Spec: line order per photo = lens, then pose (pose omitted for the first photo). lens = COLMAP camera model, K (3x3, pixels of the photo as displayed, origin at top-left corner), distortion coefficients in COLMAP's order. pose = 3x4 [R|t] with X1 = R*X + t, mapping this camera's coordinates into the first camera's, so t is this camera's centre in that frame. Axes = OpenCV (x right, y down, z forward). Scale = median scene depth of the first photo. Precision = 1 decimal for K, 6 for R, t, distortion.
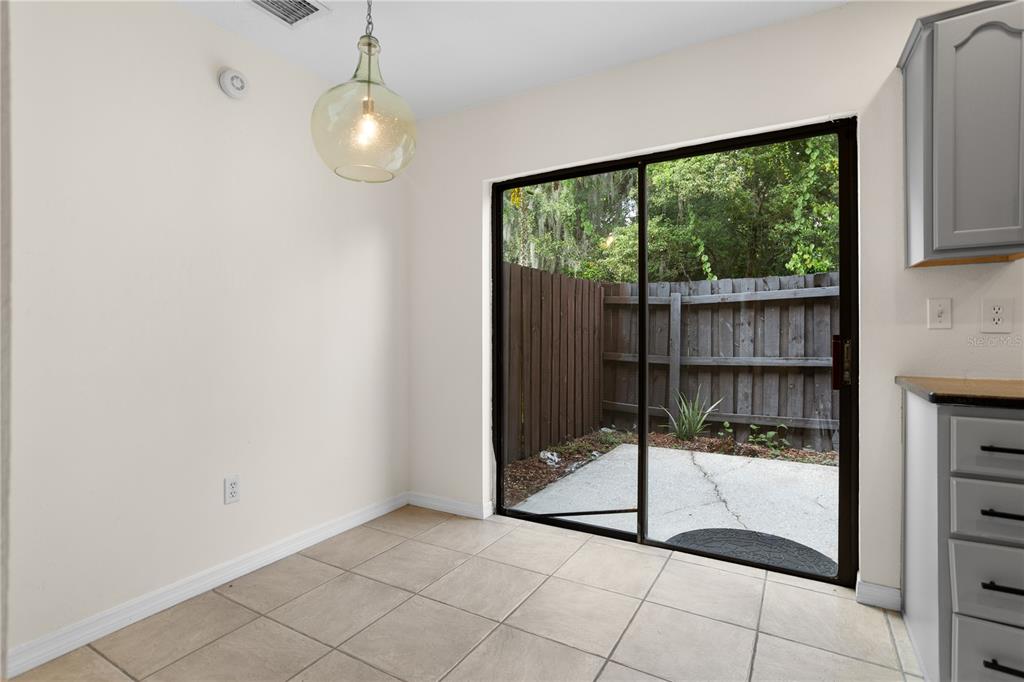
lens RADIAL K [[495.0, 0, 511.7], [0, 495.0, 335.1], [0, 0, 1]] dist [-0.037894, 0.010788]
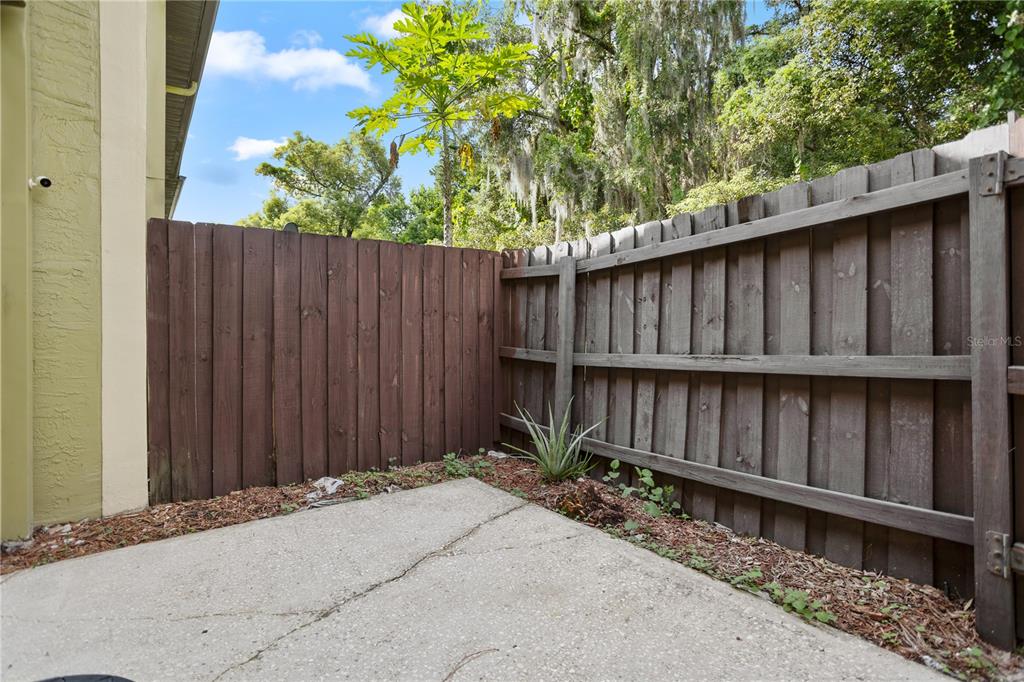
lens RADIAL K [[495.0, 0, 506.4], [0, 495.0, 334.6], [0, 0, 1]] dist [-0.037894, 0.010788]
pose [[0.922457, -0.005619, -0.386058, 0.544572], [0.006952, 0.999974, 0.002058, 0.018459], [0.386036, -0.004582, 0.922472, 0.379299]]
